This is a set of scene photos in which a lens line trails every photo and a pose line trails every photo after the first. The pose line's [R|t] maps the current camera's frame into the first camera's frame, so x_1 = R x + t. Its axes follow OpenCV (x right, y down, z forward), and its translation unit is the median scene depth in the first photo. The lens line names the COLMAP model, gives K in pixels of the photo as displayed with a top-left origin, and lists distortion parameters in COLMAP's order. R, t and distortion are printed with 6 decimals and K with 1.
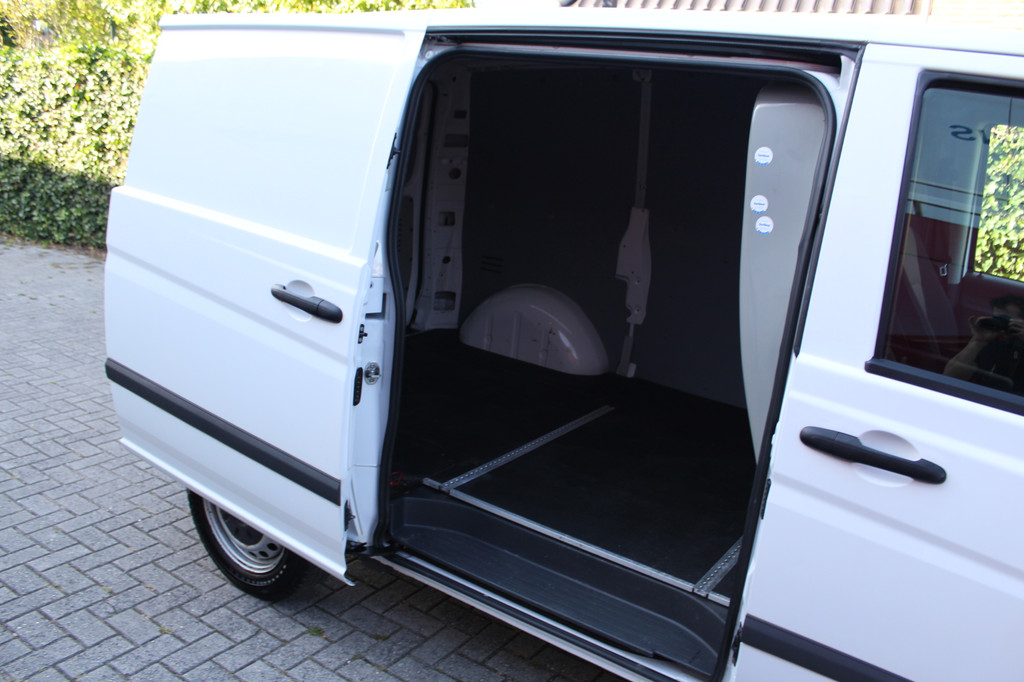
lens RADIAL K [[861.8, 0, 512.0], [0, 861.8, 341.0], [0, 0, 1]] dist [-0.086726, -0.000651]
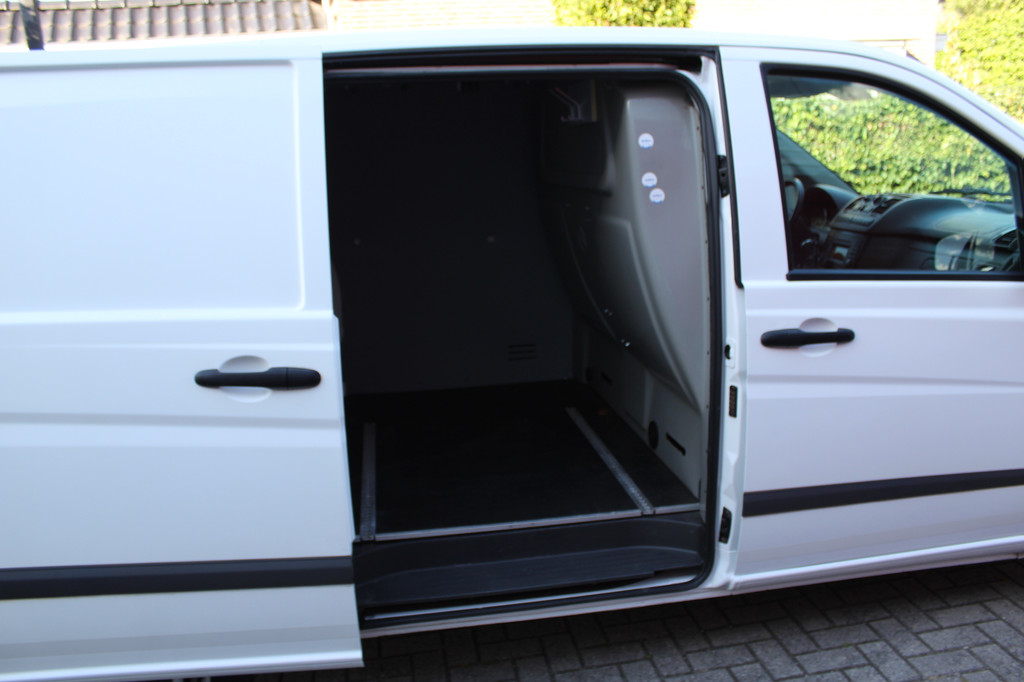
lens RADIAL K [[863.2, 0, 512.0], [0, 863.2, 341.0], [0, 0, 1]] dist [-0.116919, -0.002213]
pose [[0.715209, -0.261054, 0.648327, -0.786834], [0.277751, 0.957391, 0.079097, -0.099905], [-0.641351, 0.123502, 0.757242, 0.240430]]
